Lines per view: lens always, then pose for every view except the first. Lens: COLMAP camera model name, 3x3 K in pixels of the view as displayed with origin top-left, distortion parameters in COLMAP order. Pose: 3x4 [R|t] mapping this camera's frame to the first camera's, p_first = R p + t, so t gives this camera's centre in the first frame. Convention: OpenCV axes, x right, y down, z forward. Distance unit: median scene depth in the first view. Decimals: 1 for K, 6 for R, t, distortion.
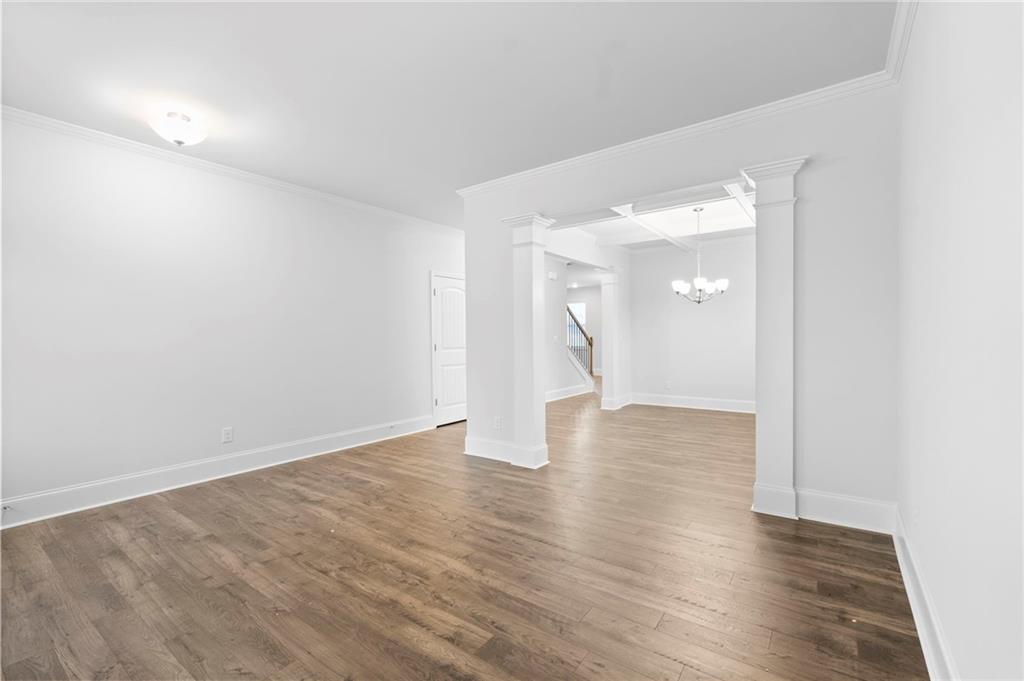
lens RADIAL K [[444.8, 0, 512.0], [0, 444.8, 340.5], [0, 0, 1]] dist [-0.000675, 0.000131]
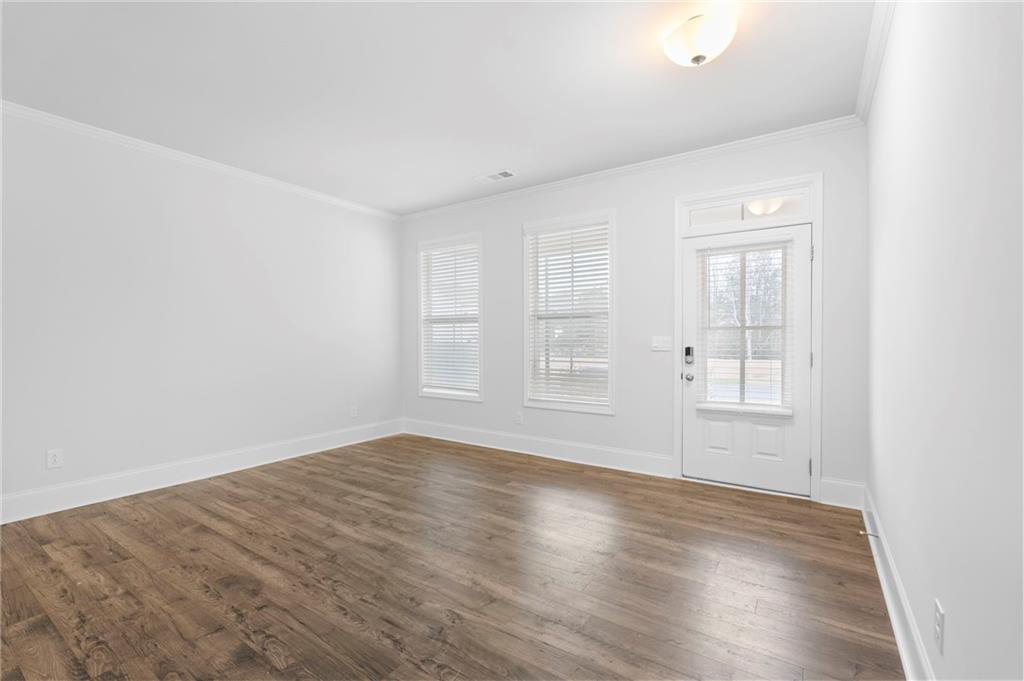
lens RADIAL K [[444.8, 0, 512.0], [0, 444.8, 340.5], [0, 0, 1]] dist [-0.000675, 0.000131]
pose [[-0.999328, 0.014933, -0.033486, -0.512394], [0.014557, 0.999829, 0.011440, -0.007472], [0.033651, 0.010945, -0.999374, 2.102291]]
